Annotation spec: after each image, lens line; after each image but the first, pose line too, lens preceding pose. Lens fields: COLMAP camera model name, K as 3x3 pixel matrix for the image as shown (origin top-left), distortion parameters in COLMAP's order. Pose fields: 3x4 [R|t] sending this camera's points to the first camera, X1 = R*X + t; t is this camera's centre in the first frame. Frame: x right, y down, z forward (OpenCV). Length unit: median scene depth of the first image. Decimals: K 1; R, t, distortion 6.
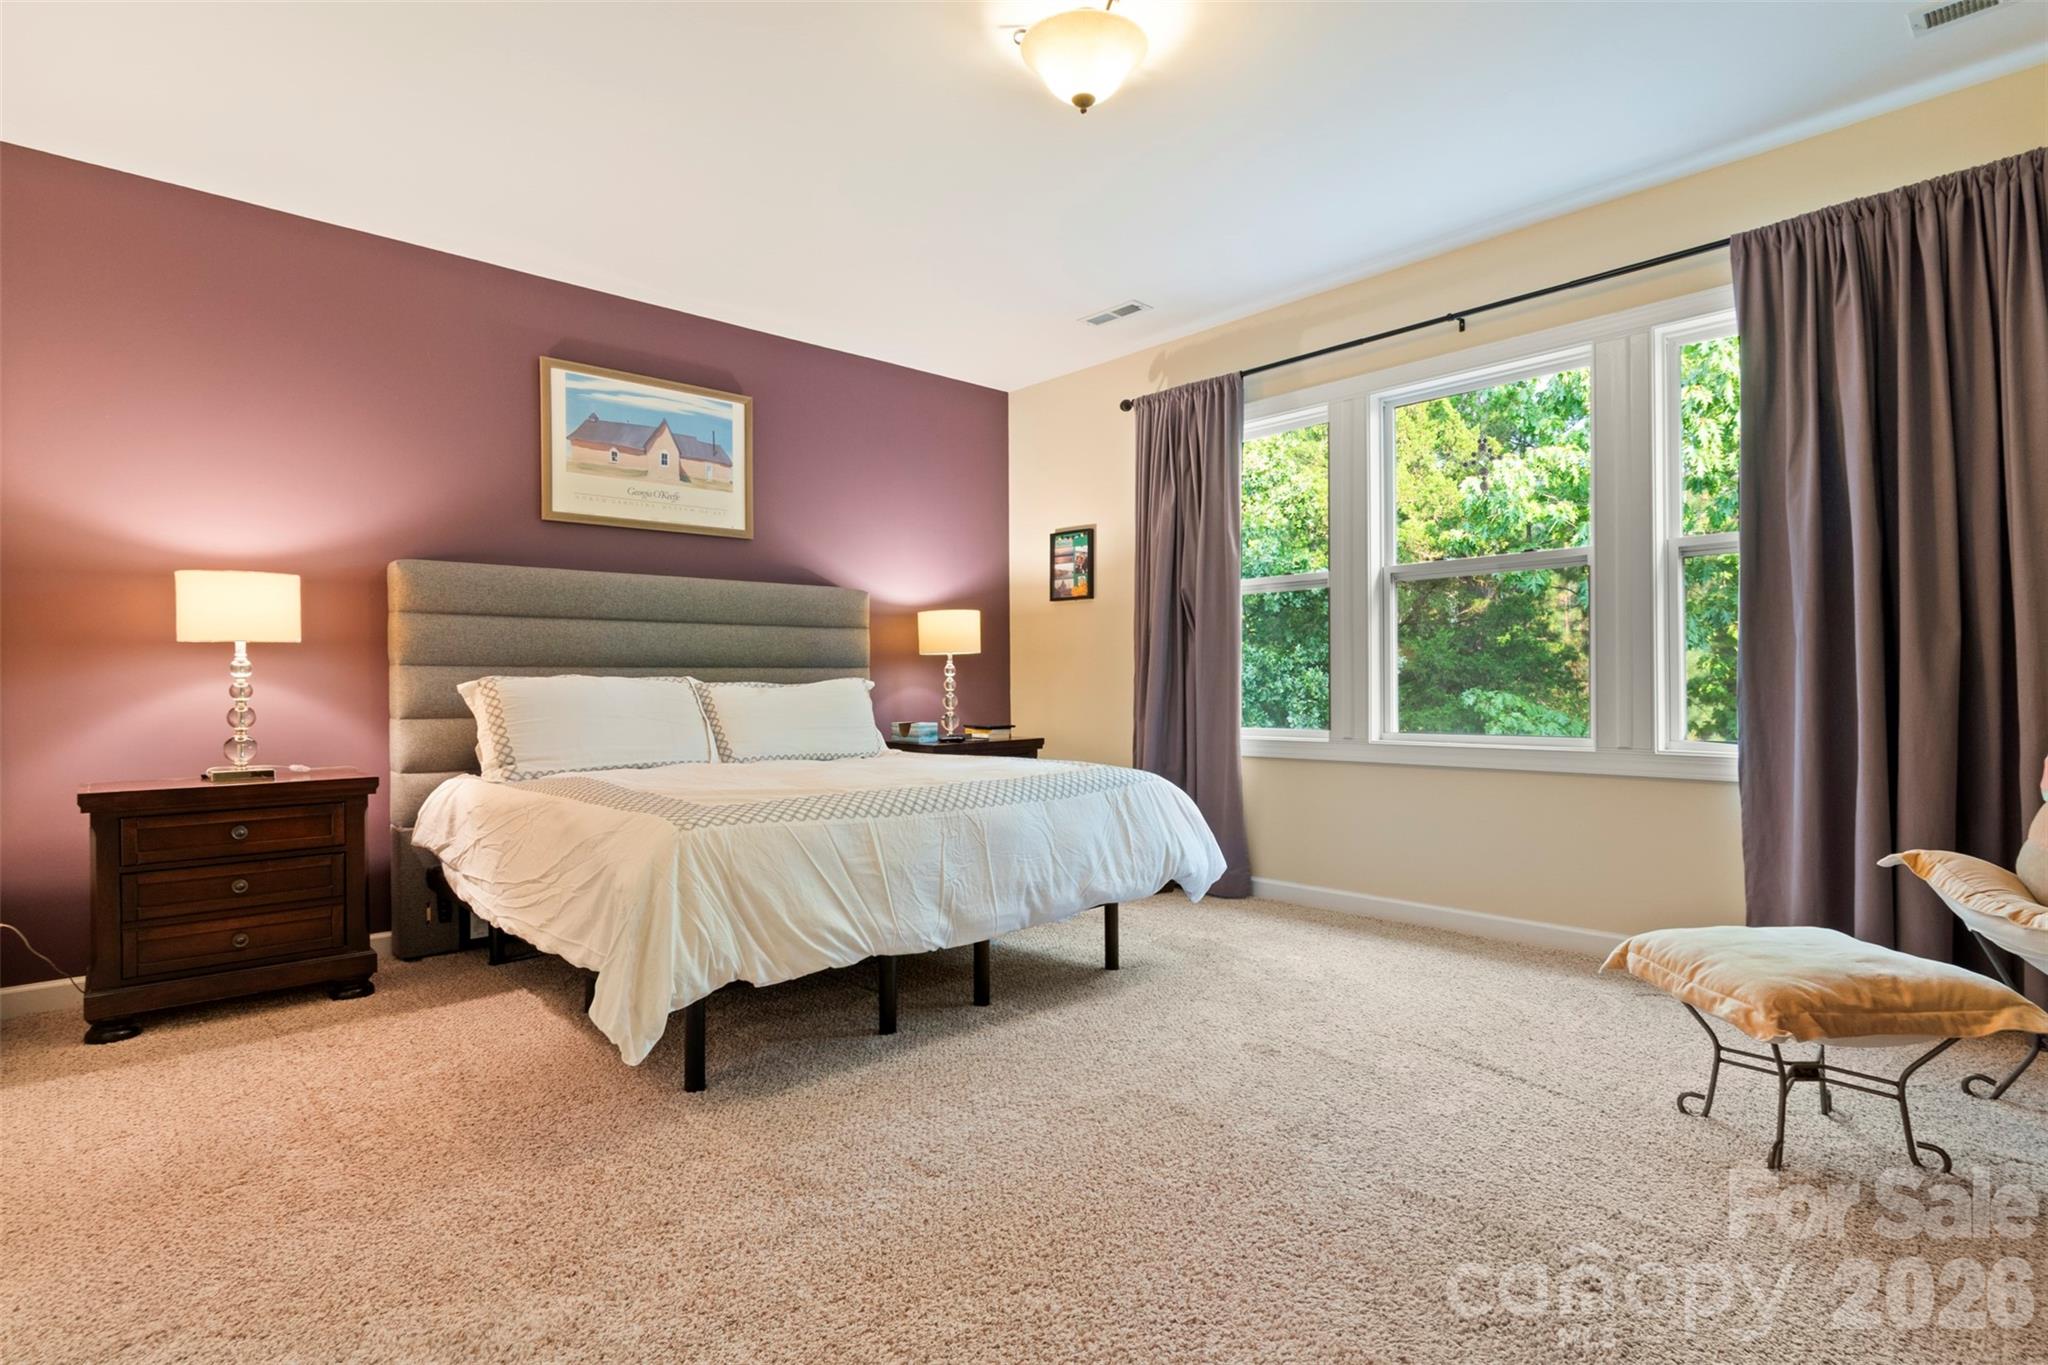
lens RADIAL K [[1035.7, 0, 1028.3], [0, 1035.7, 682.2], [0, 0, 1]] dist [0.004300, 0.000824]
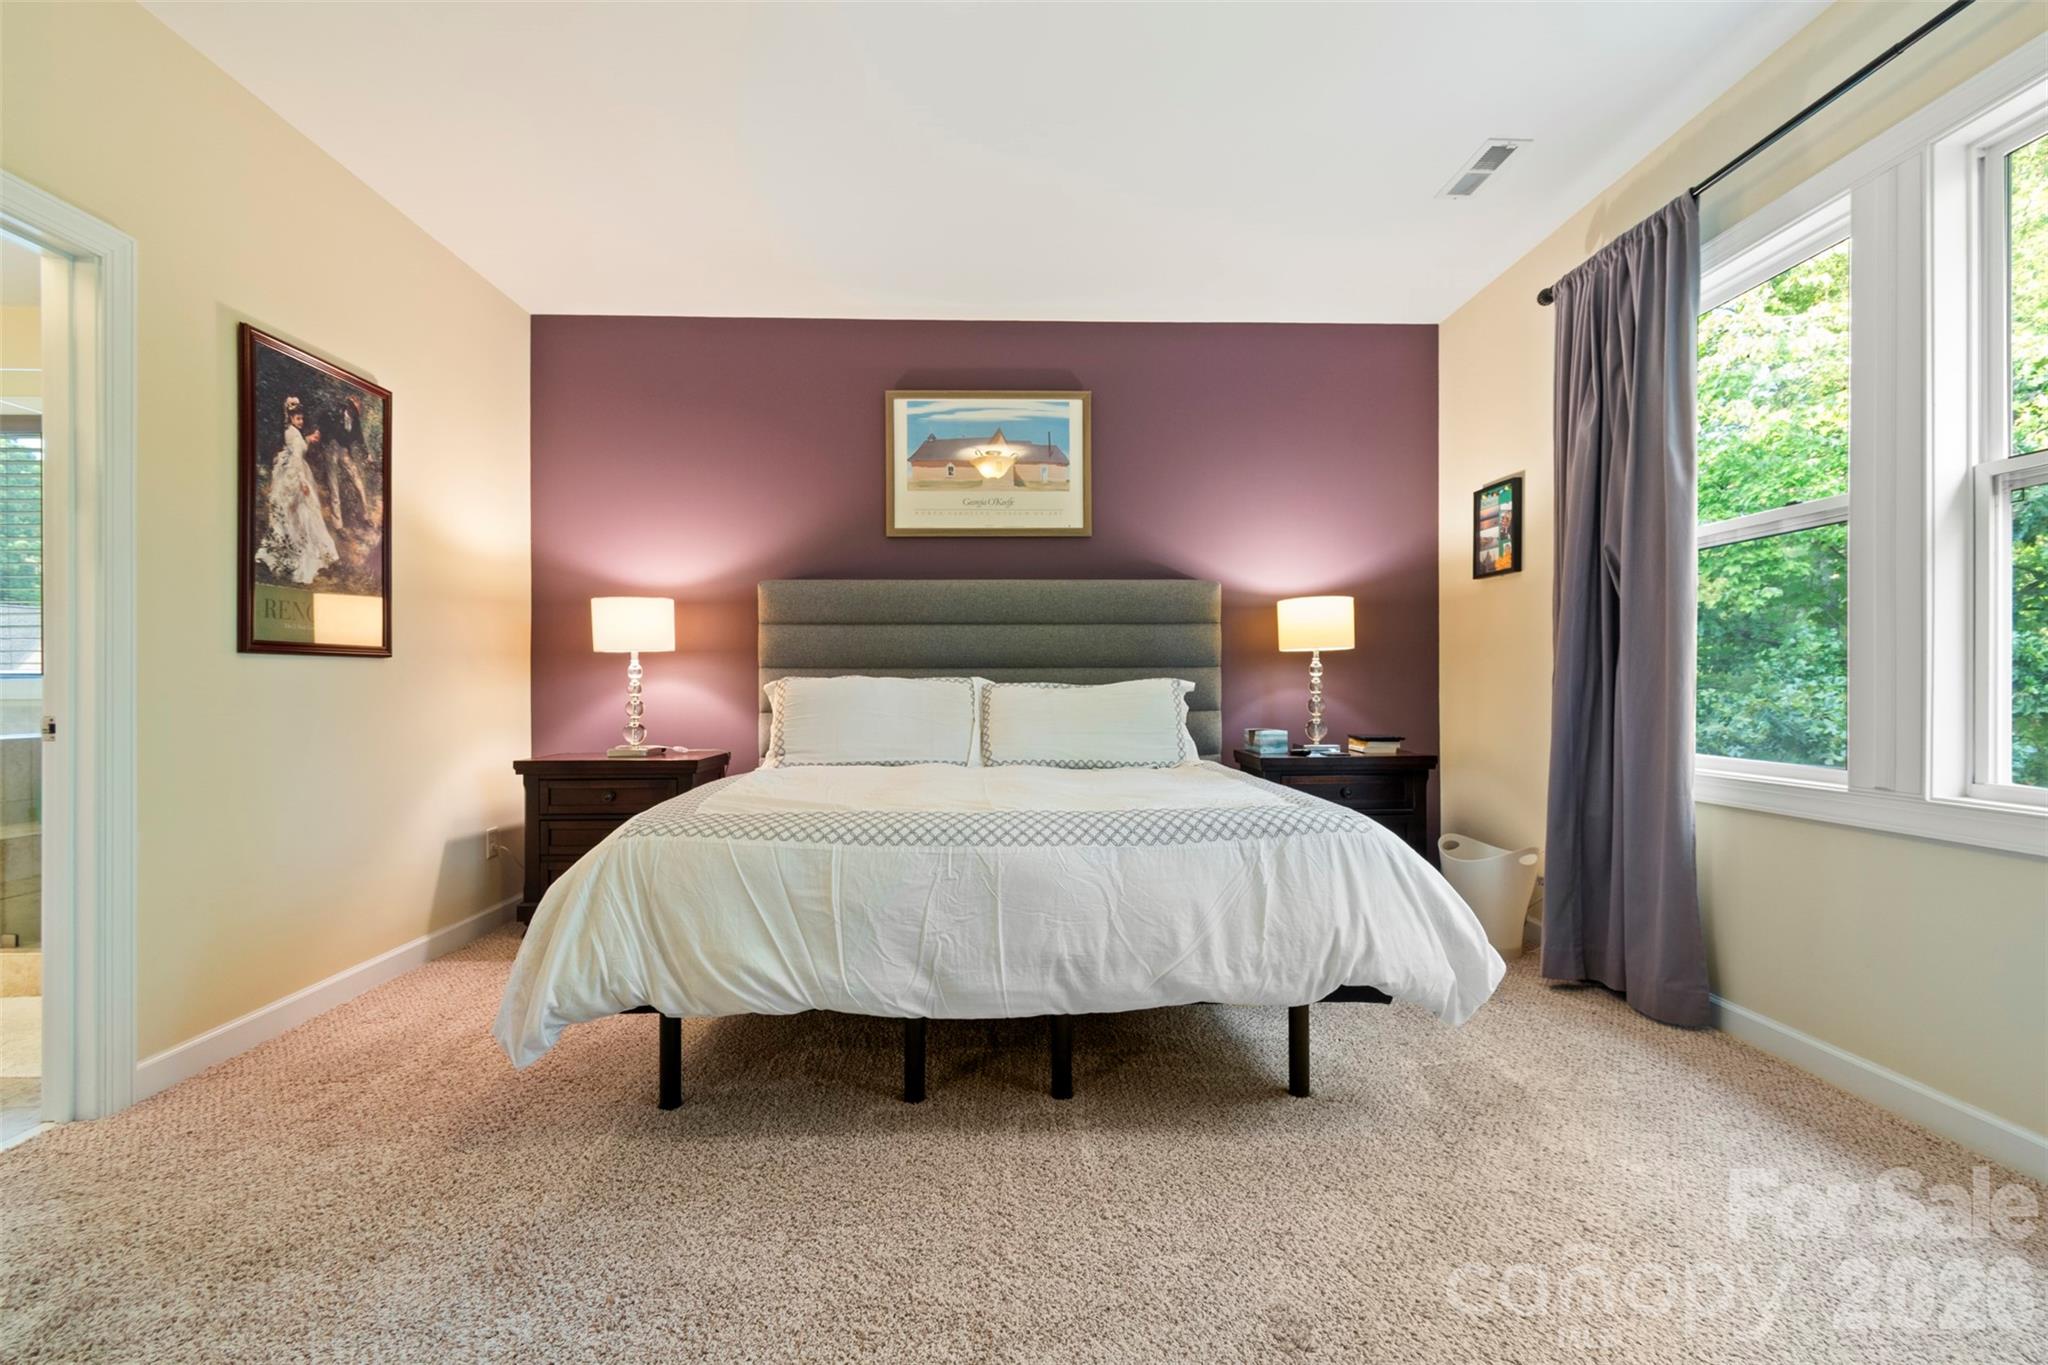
lens RADIAL K [[927.1, 0, 1021.0], [0, 927.1, 682.0], [0, 0, 1]] dist [0.005448, -0.000953]
pose [[0.754730, 0.002560, -0.656031, 0.290893], [-0.002157, 0.999997, 0.001421, -0.002069], [0.656032, 0.000342, 0.754733, 0.334356]]
